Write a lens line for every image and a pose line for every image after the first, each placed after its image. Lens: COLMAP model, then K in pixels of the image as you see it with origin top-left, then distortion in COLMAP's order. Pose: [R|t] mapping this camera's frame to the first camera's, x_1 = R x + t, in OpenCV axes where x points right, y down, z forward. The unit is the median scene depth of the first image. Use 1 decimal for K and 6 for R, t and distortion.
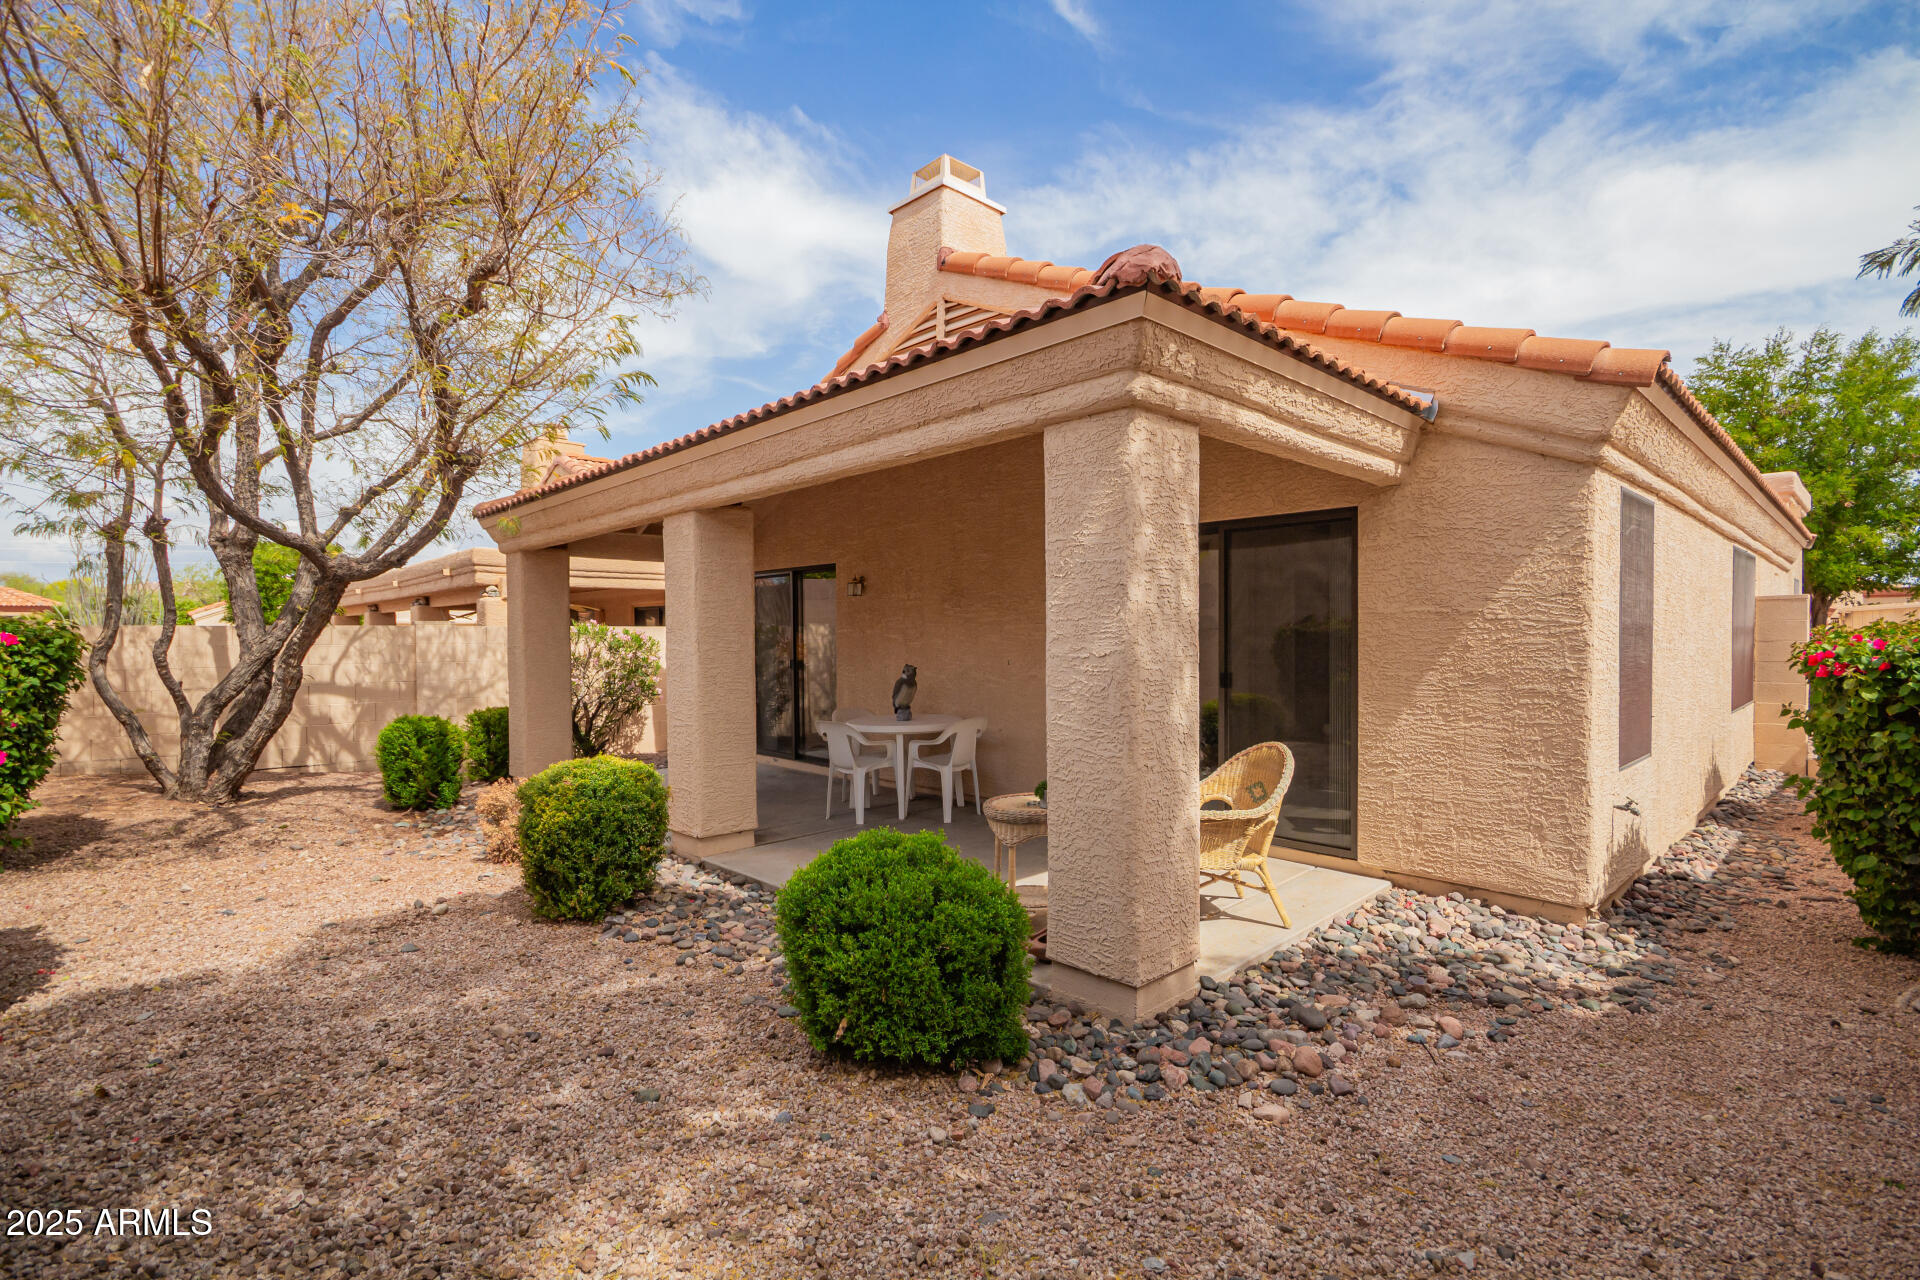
lens RADIAL K [[874.8, 0, 964.5], [0, 874.8, 642.9], [0, 0, 1]] dist [-0.010109, -0.003543]
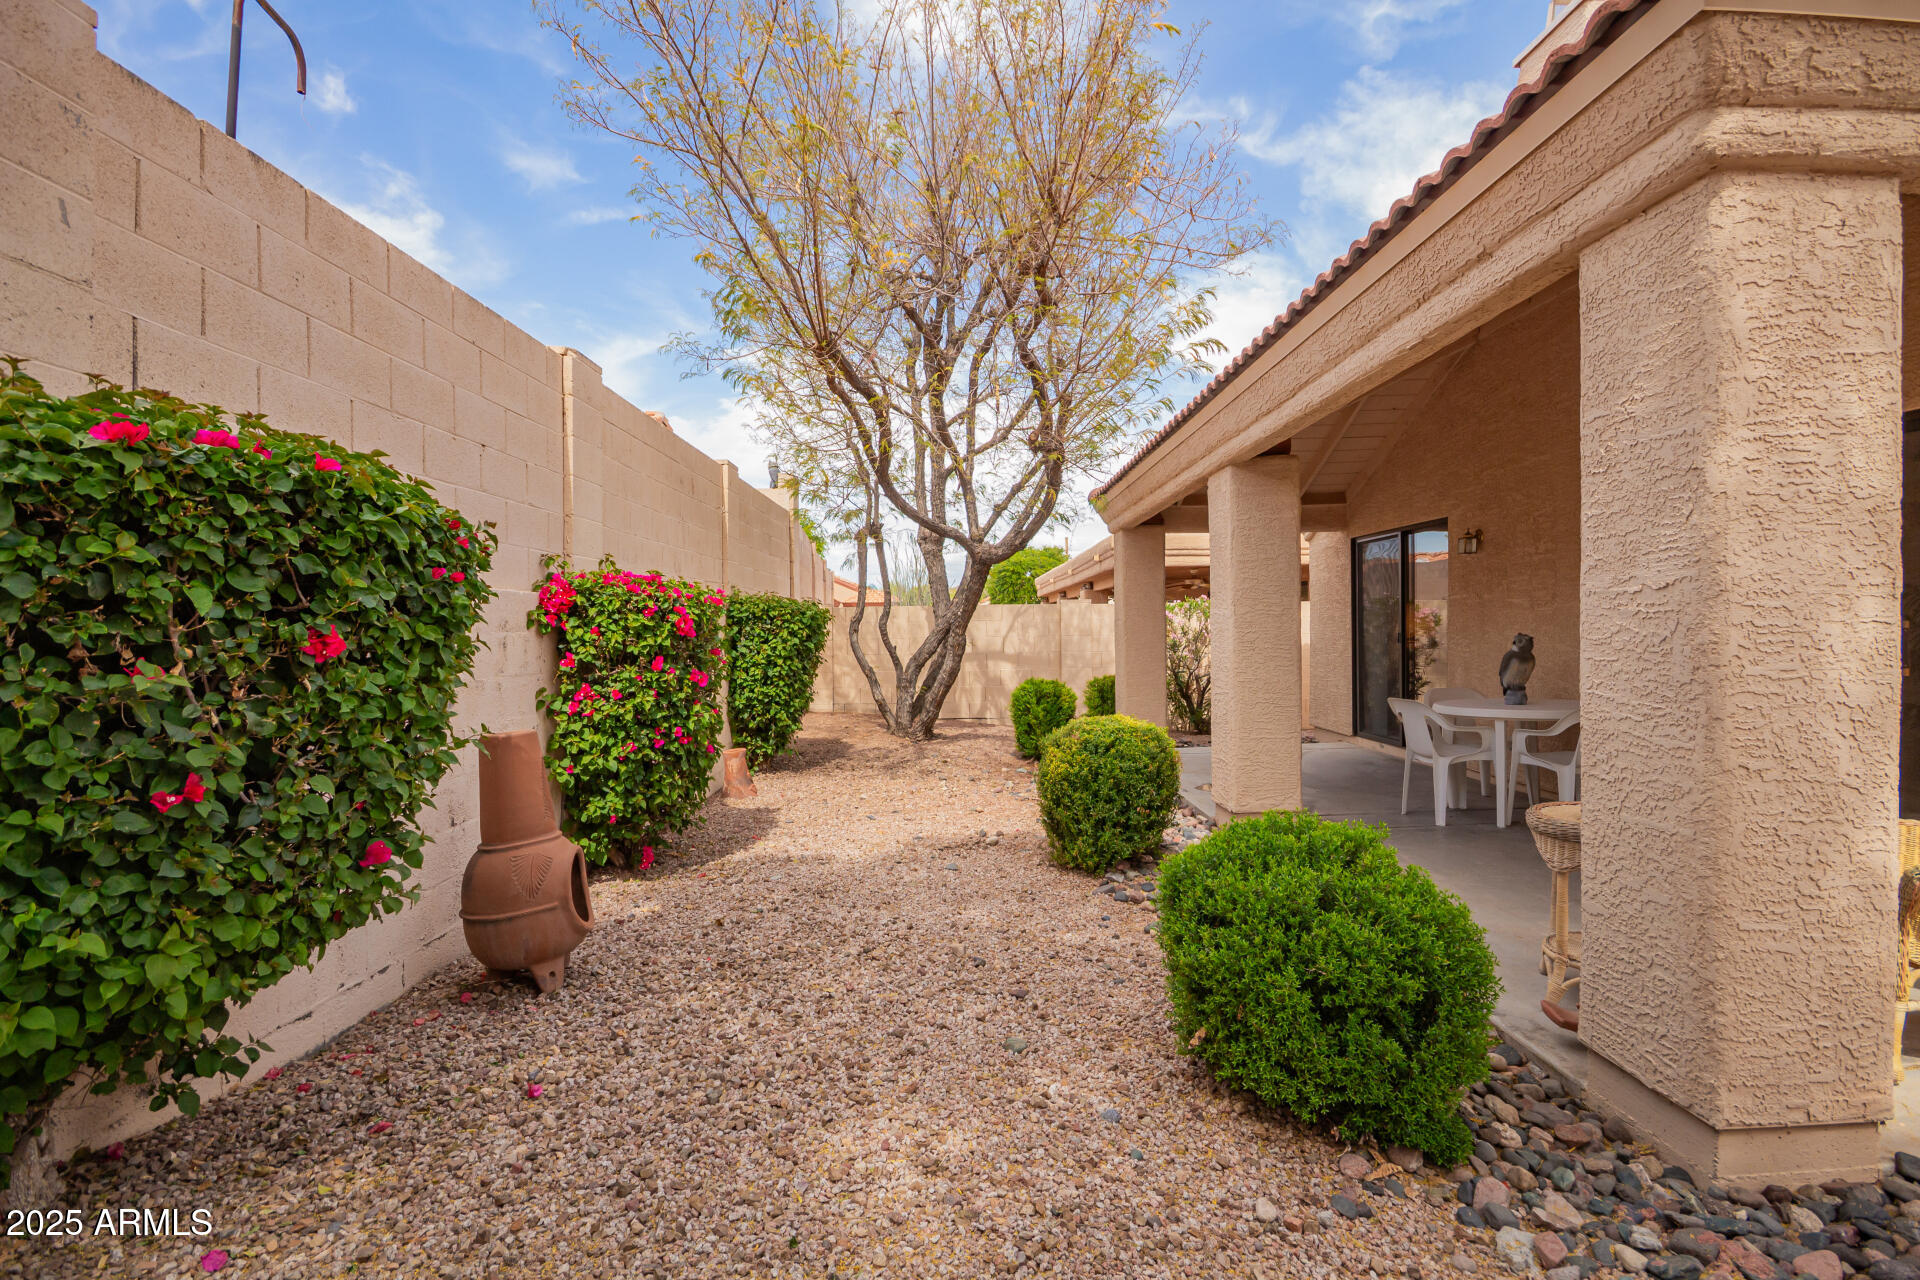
lens RADIAL K [[874.8, 0, 959.7], [0, 874.8, 636.5], [0, 0, 1]] dist [-0.010109, -0.003543]
pose [[0.740601, 0.006413, -0.671914, 0.175481], [0.000942, 0.999944, 0.010582, 0.037645], [0.671944, -0.008471, 0.740553, 0.171744]]
